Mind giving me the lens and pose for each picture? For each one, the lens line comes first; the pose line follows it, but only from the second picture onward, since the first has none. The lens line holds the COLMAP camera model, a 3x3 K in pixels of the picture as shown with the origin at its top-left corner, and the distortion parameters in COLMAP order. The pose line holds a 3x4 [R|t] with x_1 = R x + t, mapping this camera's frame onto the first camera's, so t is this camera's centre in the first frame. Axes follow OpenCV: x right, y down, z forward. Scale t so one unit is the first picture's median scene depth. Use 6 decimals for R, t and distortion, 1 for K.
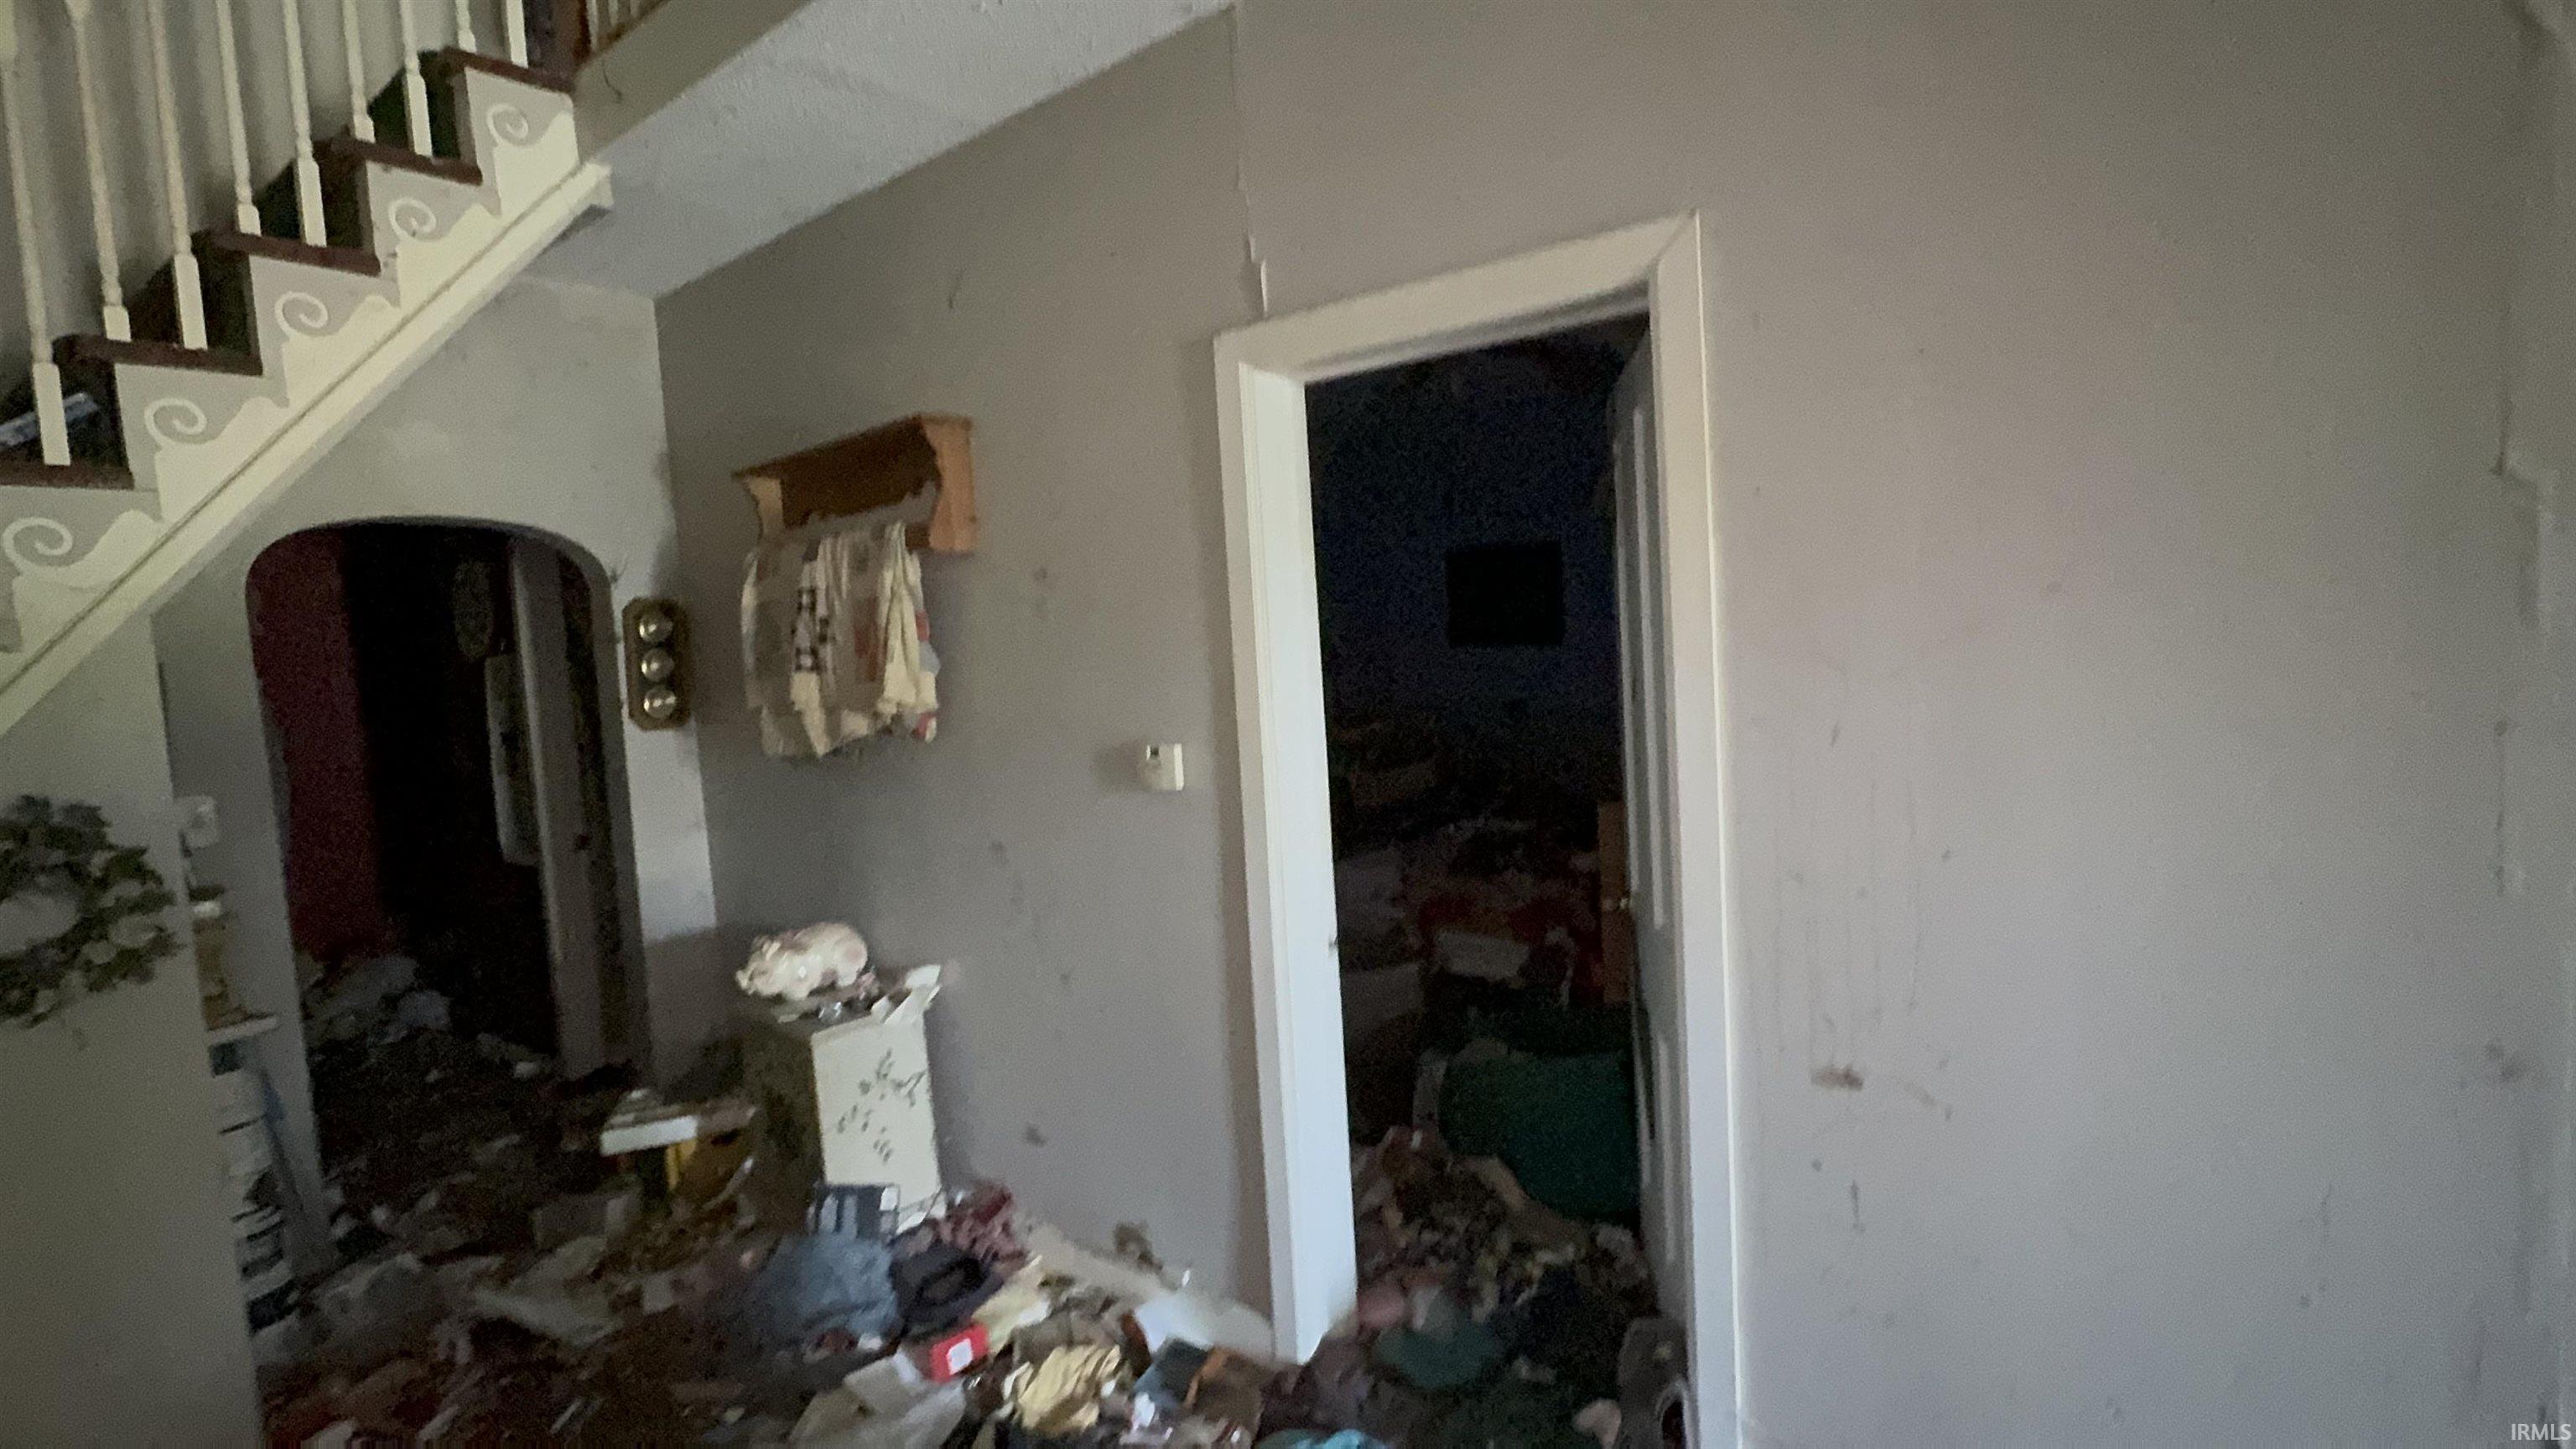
lens RADIAL K [[1188.5, 0, 1296.3], [0, 1188.5, 710.0], [0, 0, 1]] dist [-0.003489, 0.000654]
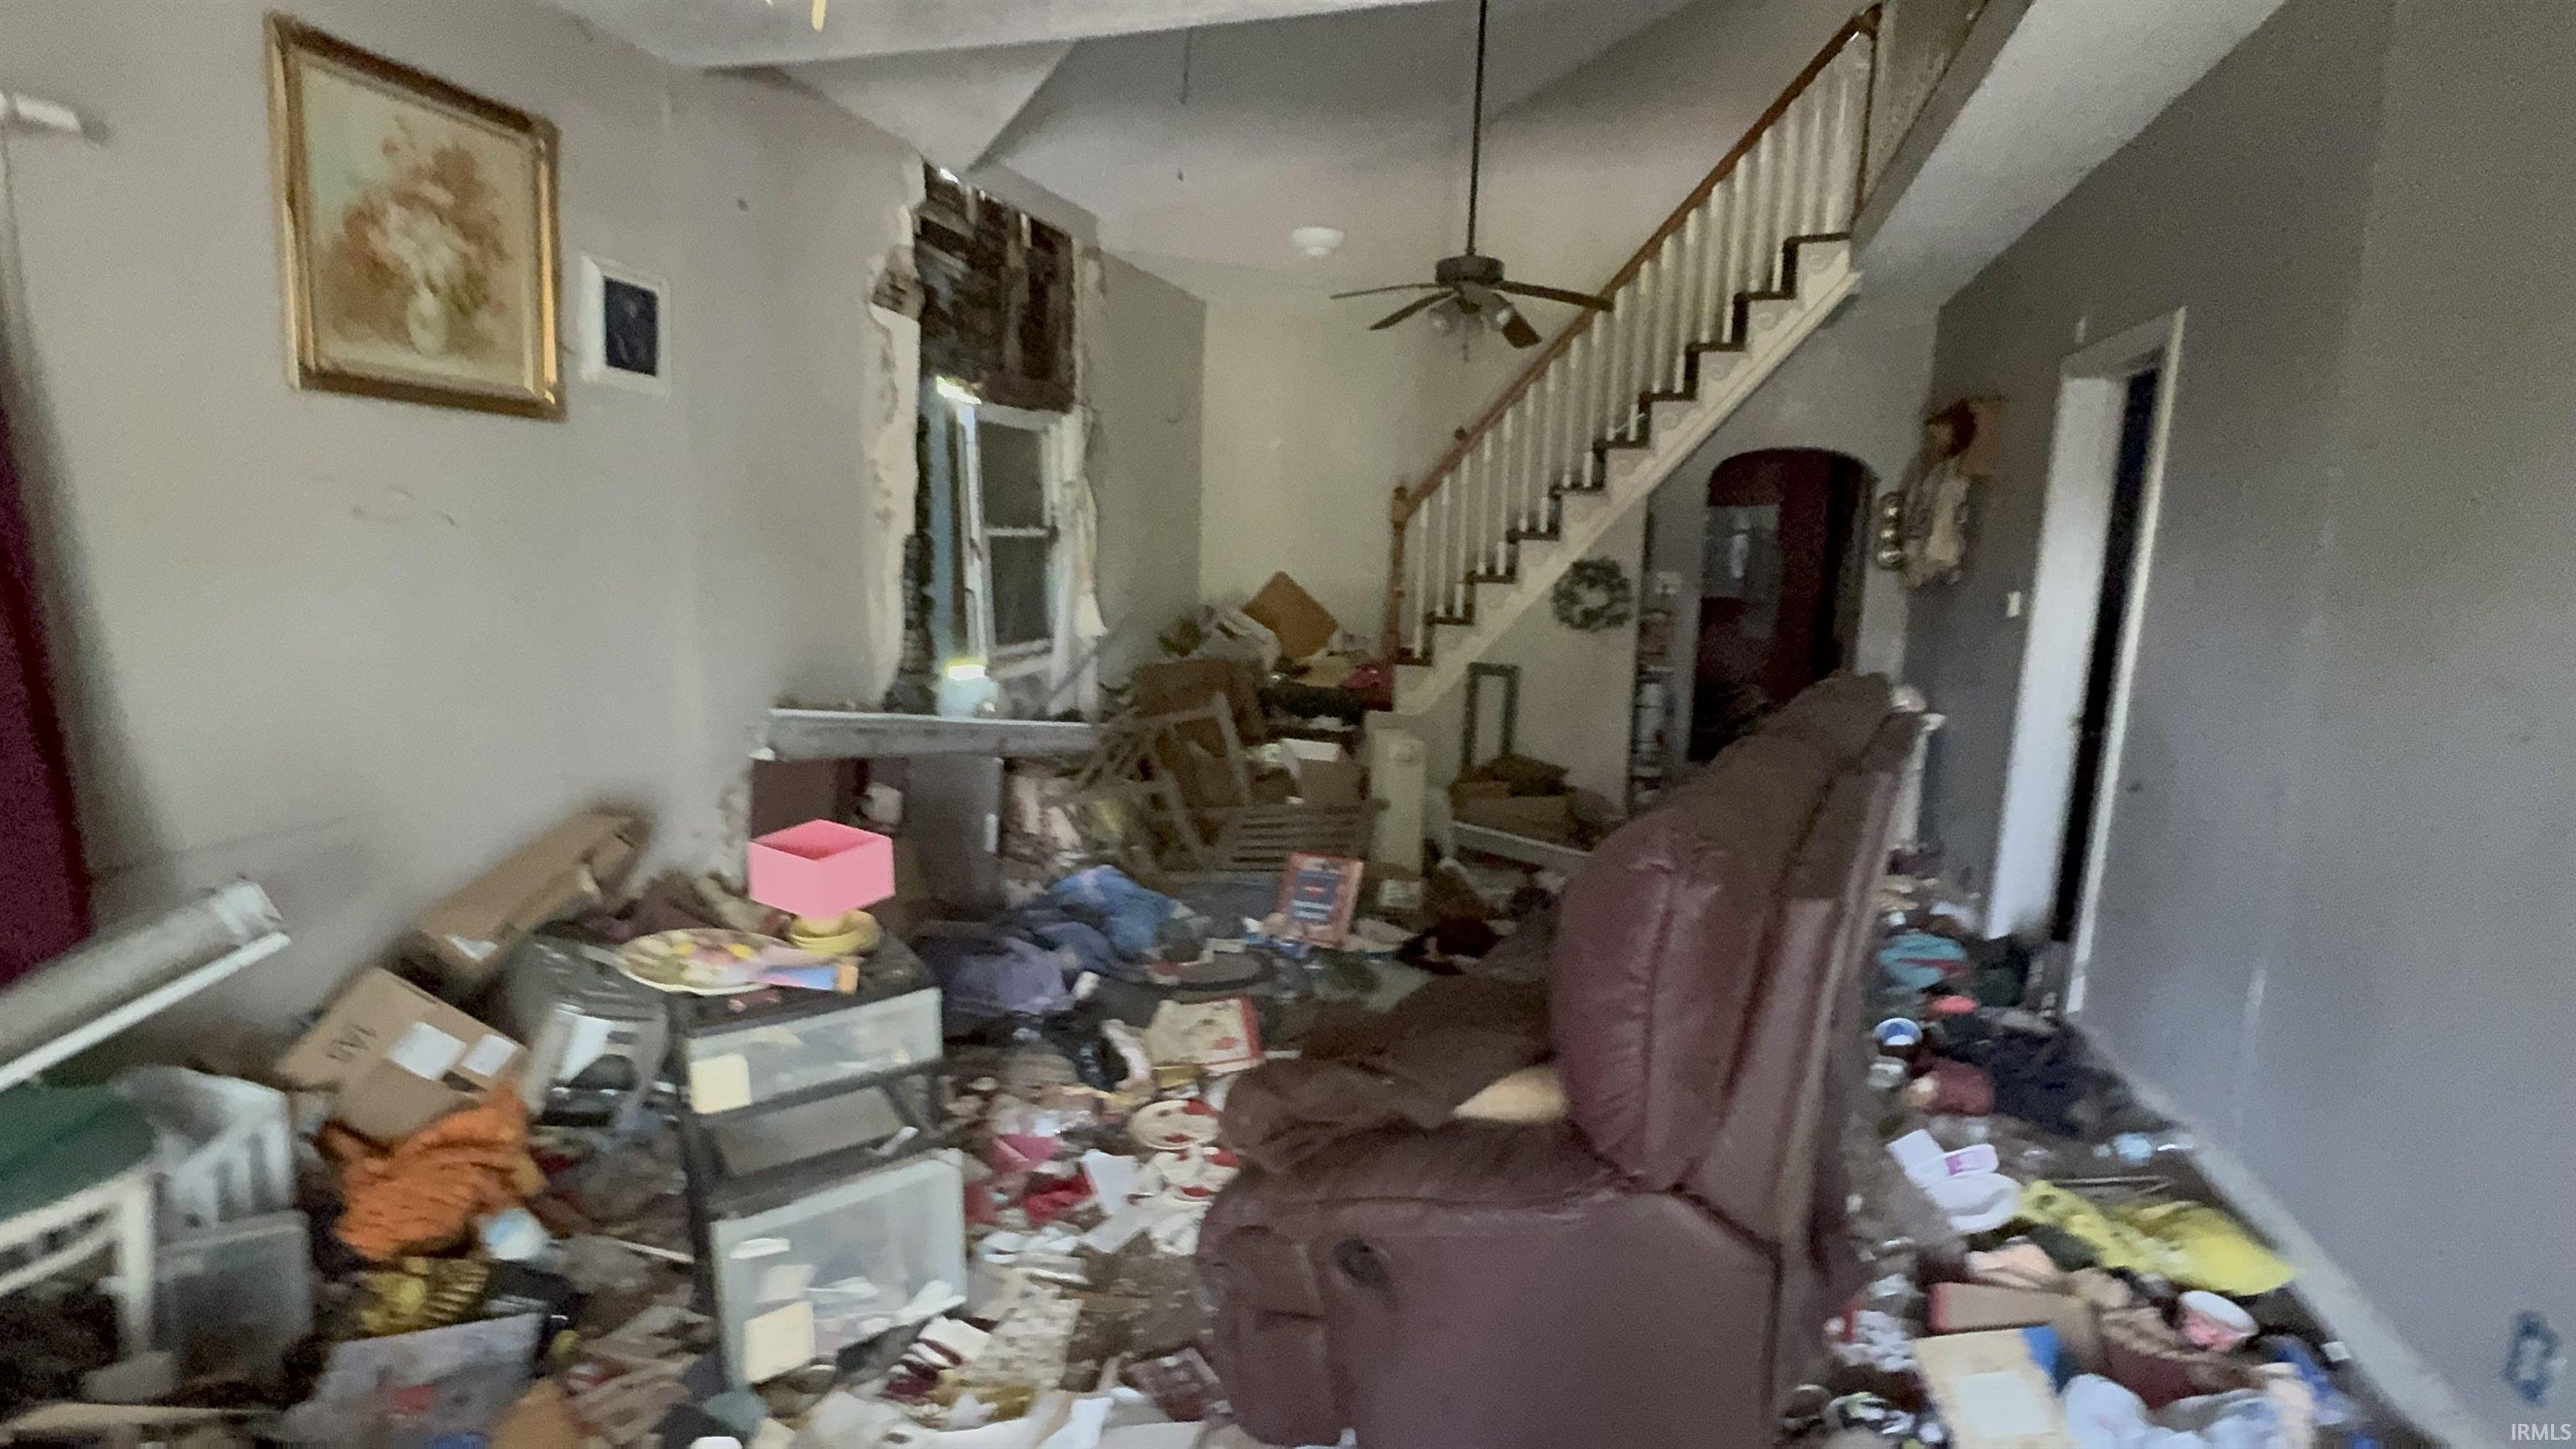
lens RADIAL K [[1188.5, 0, 1281.1], [0, 1188.5, 723.2], [0, 0, 1]] dist [-0.003489, 0.000654]
pose [[0.340489, 0.215813, -0.915146, 1.239552], [-0.110765, 0.975731, 0.188890, 0.007562], [0.933702, 0.037051, 0.356130, -0.668949]]
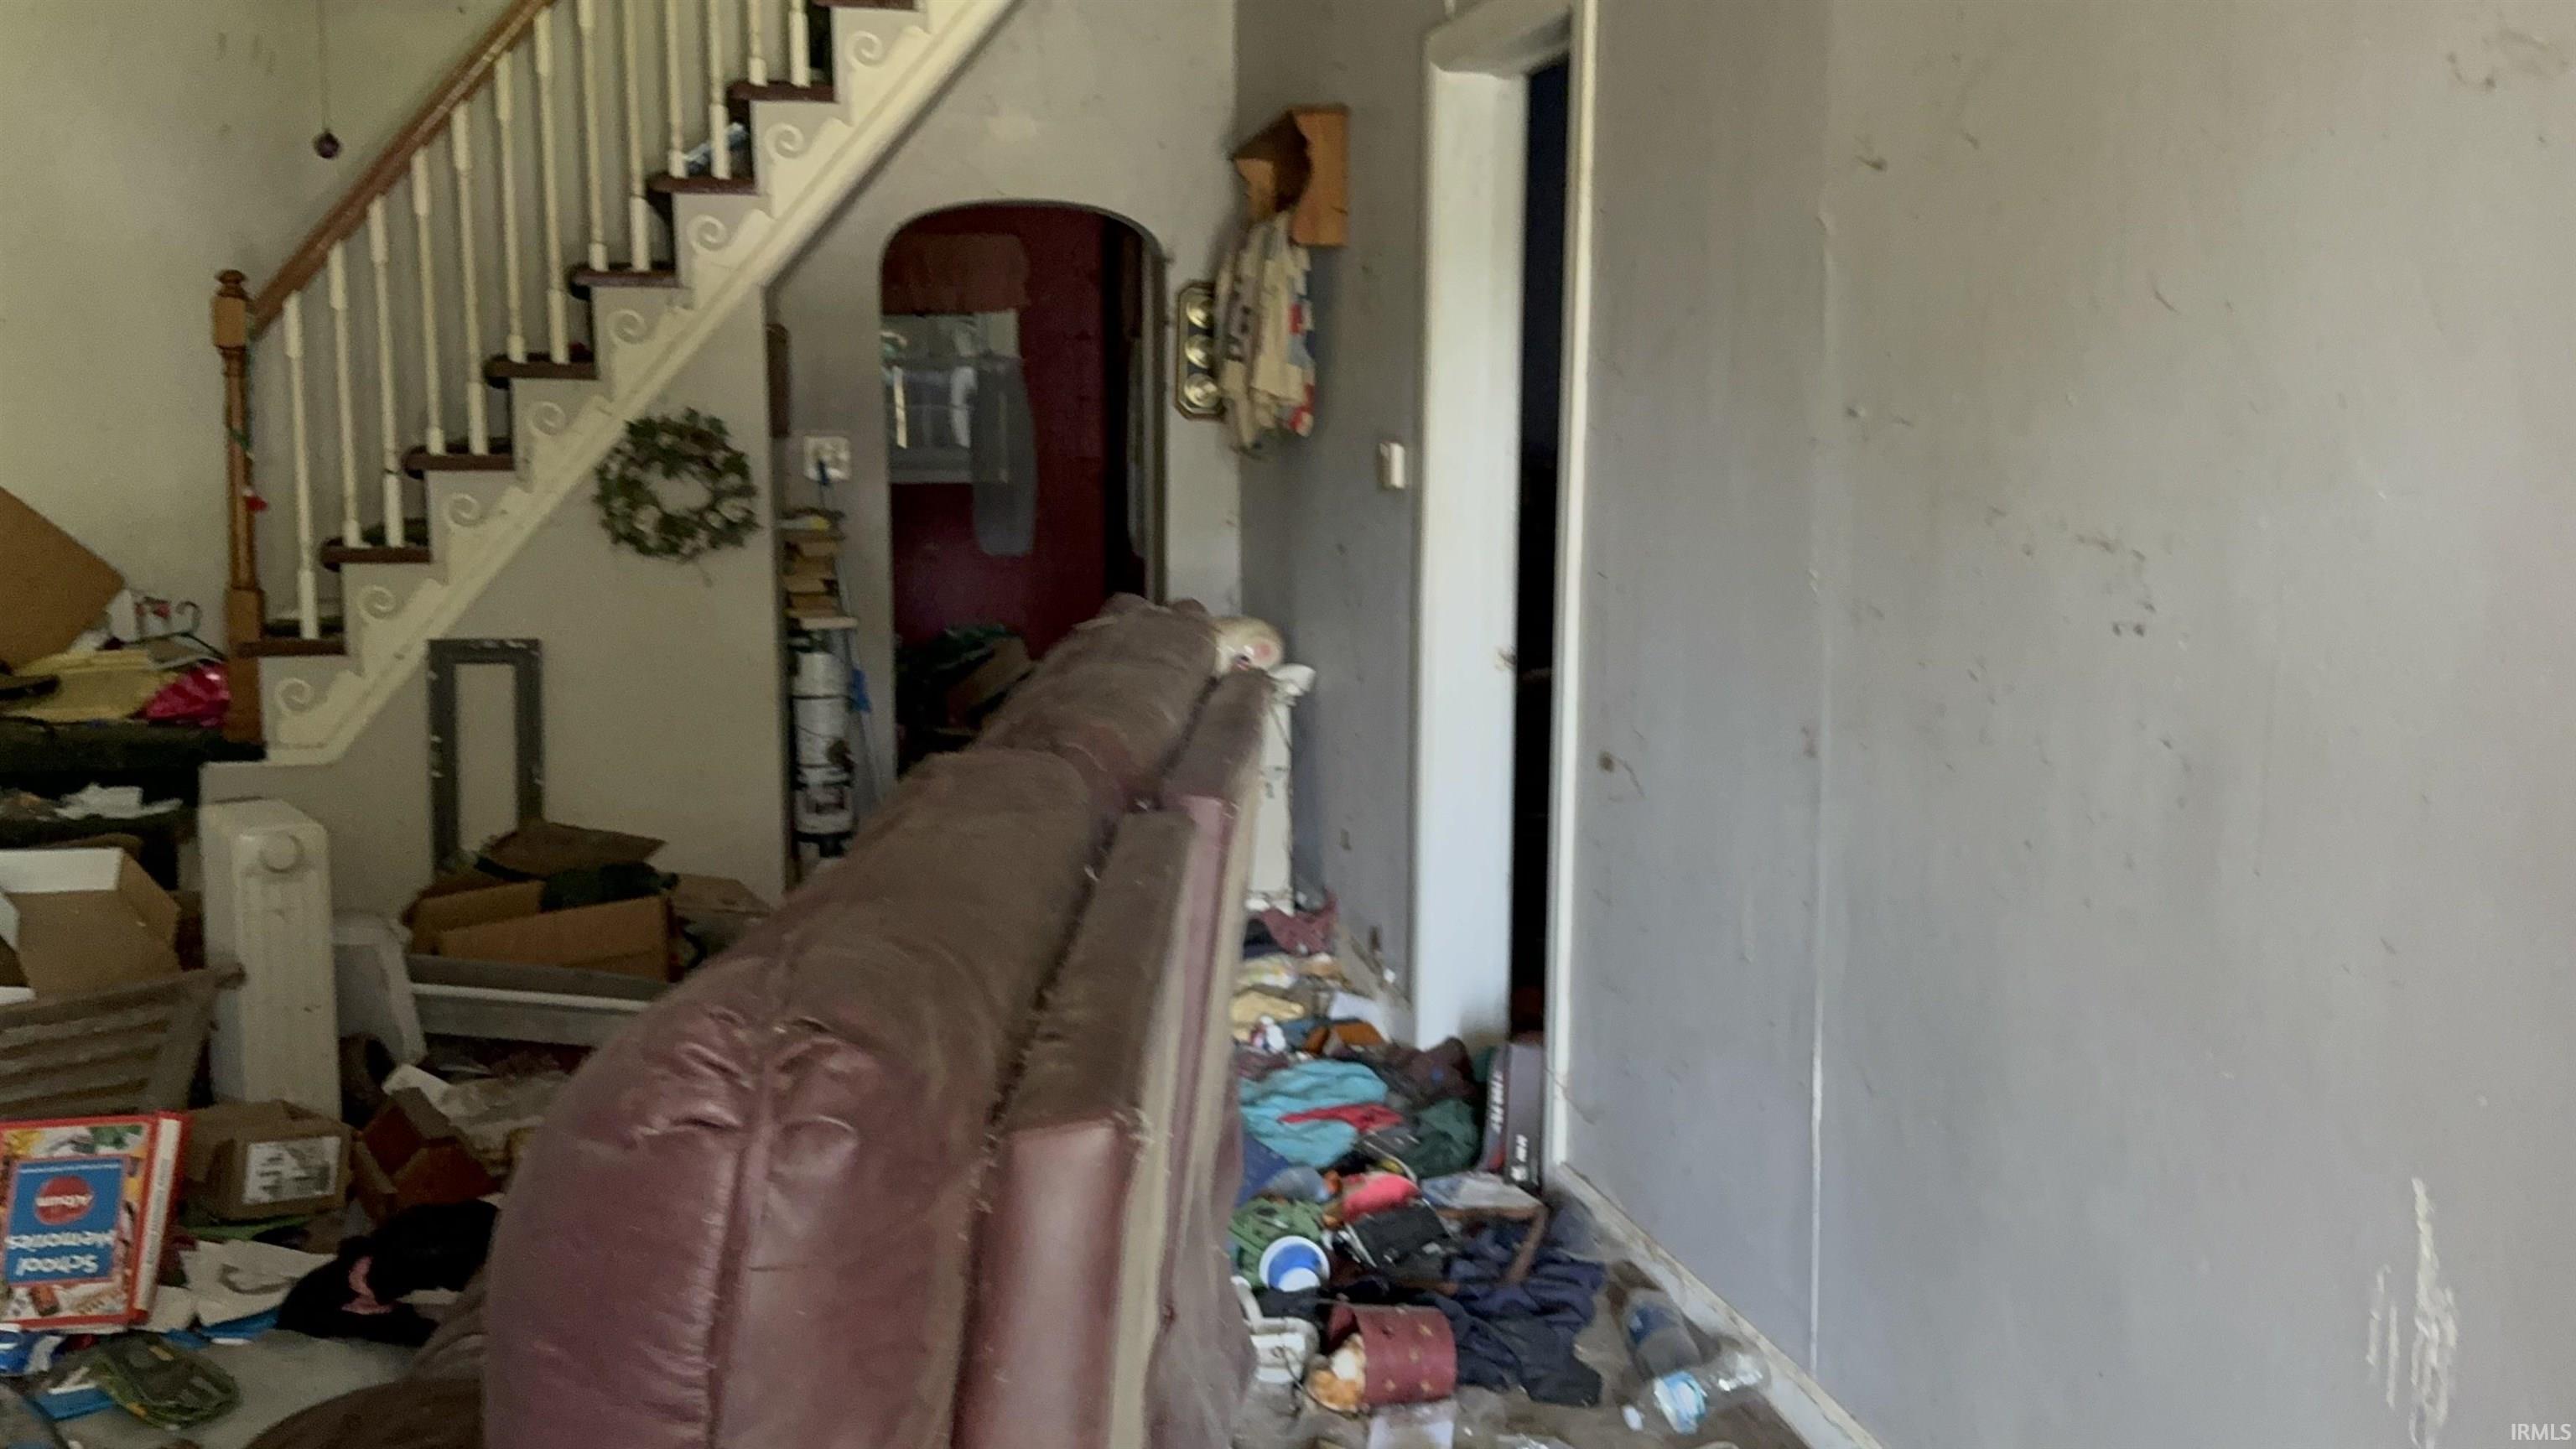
lens RADIAL K [[2234.1, 0, 1261.8], [0, 2234.1, 683.9], [0, 0, 1]] dist [0.111836, -0.191812]
pose [[0.745254, 0.142108, -0.651461, 1.146072], [-0.086703, 0.989383, 0.116636, 0.020510], [0.661120, -0.030440, 0.749663, -0.549328]]
